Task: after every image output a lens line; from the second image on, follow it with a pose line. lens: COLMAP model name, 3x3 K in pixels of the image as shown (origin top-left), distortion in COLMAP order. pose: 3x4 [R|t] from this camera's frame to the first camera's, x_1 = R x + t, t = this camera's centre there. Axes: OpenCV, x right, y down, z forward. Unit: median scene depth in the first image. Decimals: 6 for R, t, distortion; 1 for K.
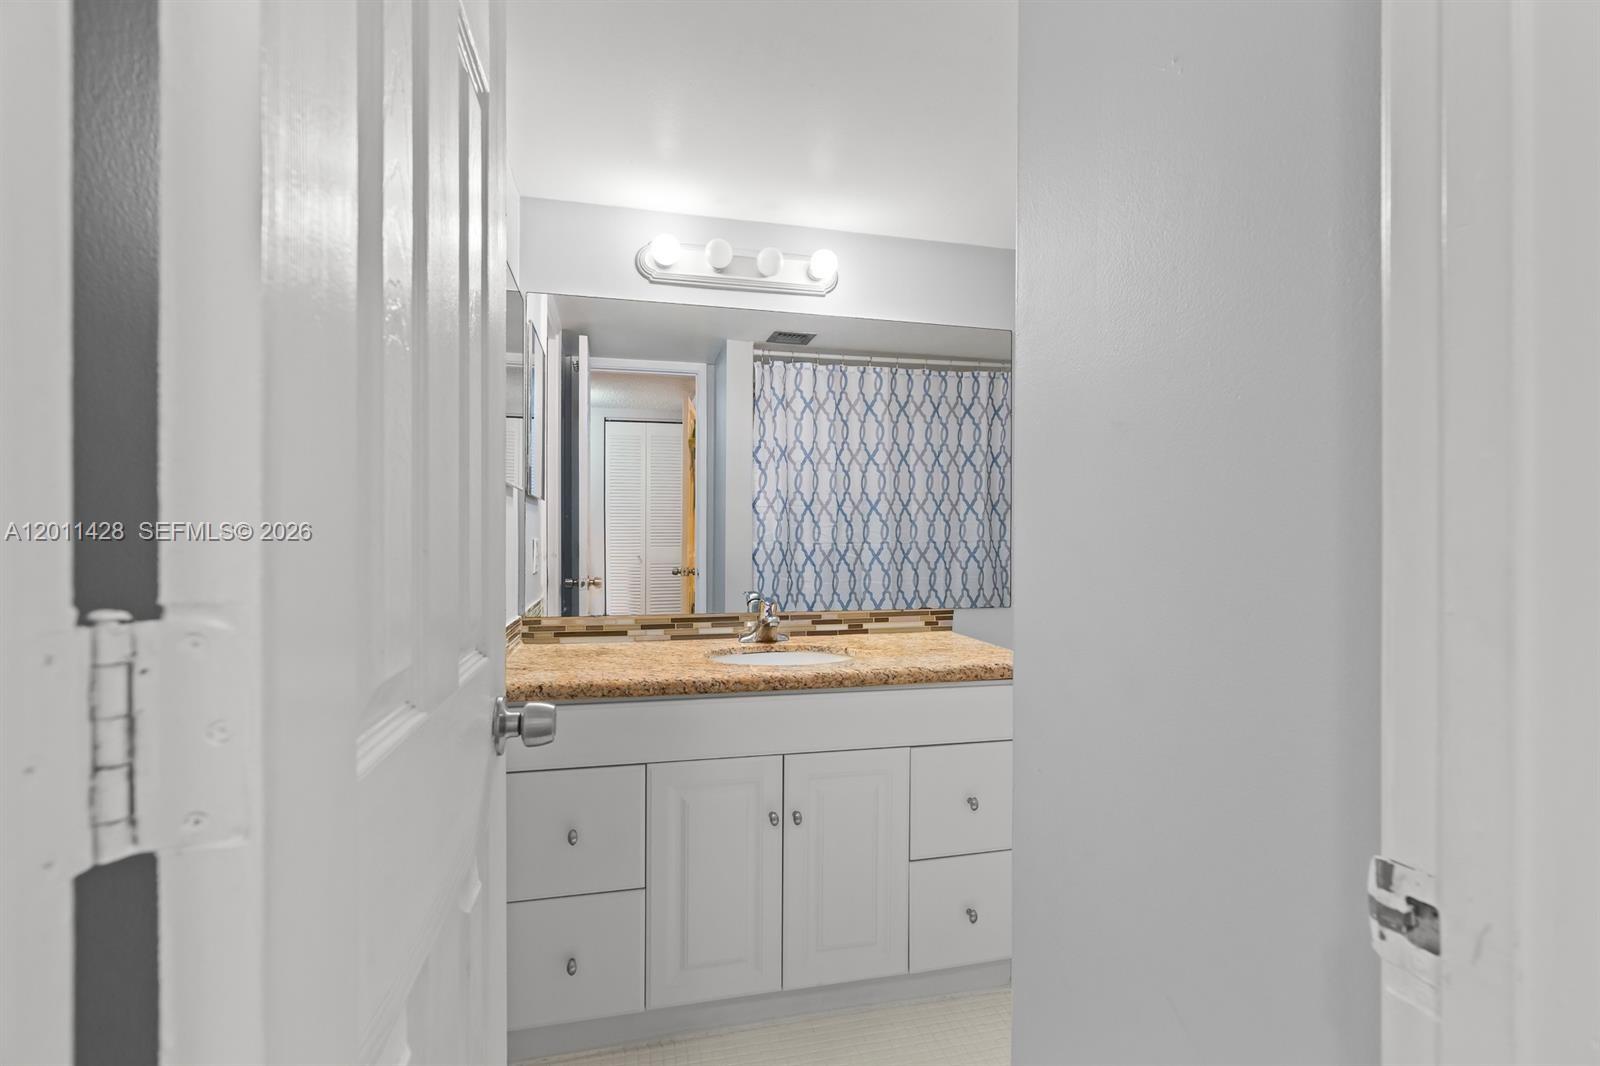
lens RADIAL K [[730.3, 0, 789.9], [0, 730.3, 533.3], [0, 0, 1]] dist [-0.005469, 0.004712]
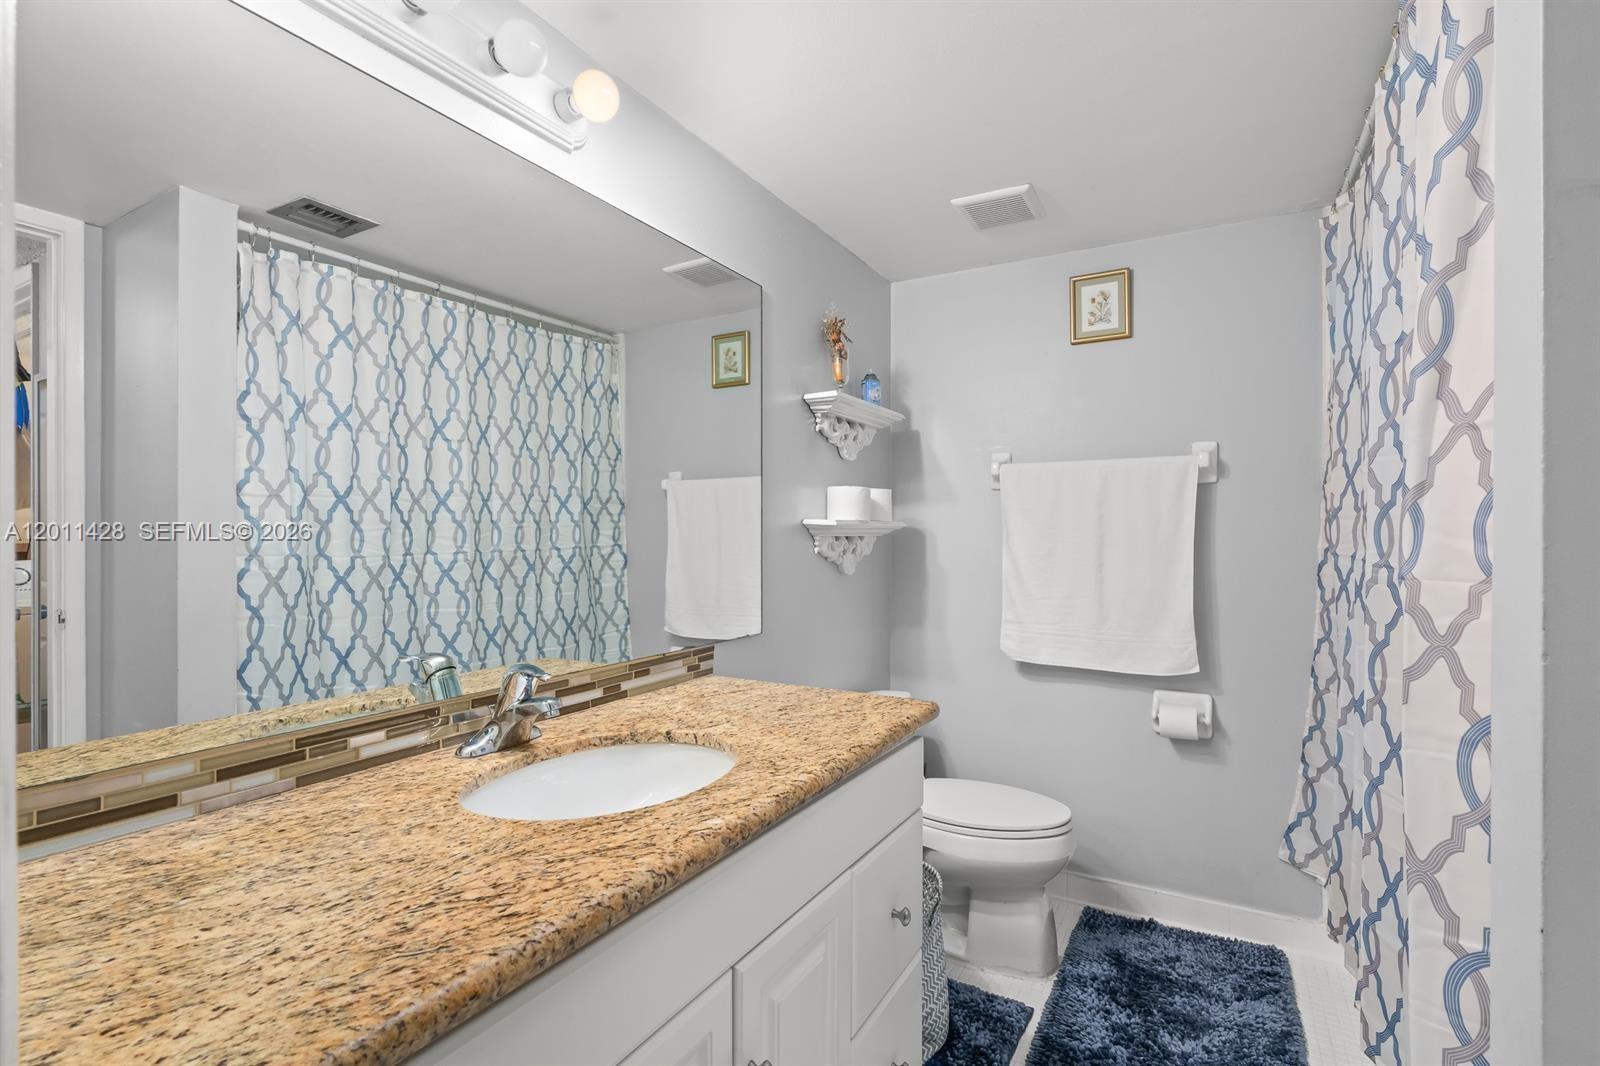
lens RADIAL K [[730.3, 0, 806.6], [0, 730.3, 528.3], [0, 0, 1]] dist [-0.005469, 0.004712]
pose [[0.686936, 0.000218, 0.726718, -0.151214], [0.005566, 0.999969, -0.005561, -0.004751], [-0.726697, 0.007864, 0.686913, 0.275637]]
